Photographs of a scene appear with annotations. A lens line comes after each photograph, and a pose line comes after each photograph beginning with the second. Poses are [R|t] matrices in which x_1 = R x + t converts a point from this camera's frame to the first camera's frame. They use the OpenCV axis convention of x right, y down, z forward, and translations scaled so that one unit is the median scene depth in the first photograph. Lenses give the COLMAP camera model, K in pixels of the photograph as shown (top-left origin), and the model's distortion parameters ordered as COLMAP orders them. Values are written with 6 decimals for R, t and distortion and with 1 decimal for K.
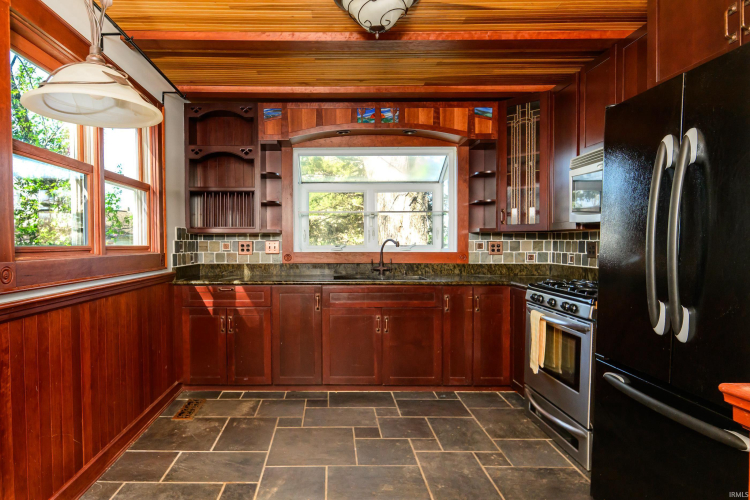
lens RADIAL K [[450.3, 0, 375.0], [0, 450.3, 250.0], [0, 0, 1]] dist [0.001546, -0.000564]
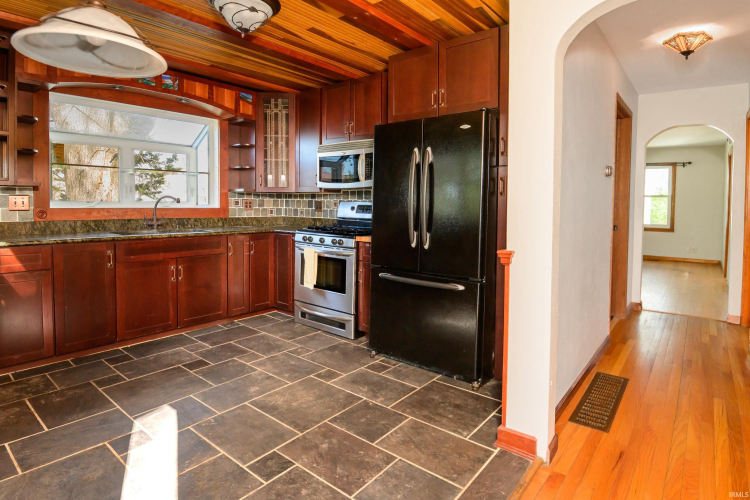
lens RADIAL K [[409.7, 0, 374.9], [0, 409.7, 207.8], [0, 0, 1]] dist [-0.027328, -0.000626]
pose [[0.628060, -0.001360, 0.778164, -0.437658], [0.002665, 0.999996, -0.000403, 0.006342], [-0.778160, 0.002327, 0.628061, -0.001635]]
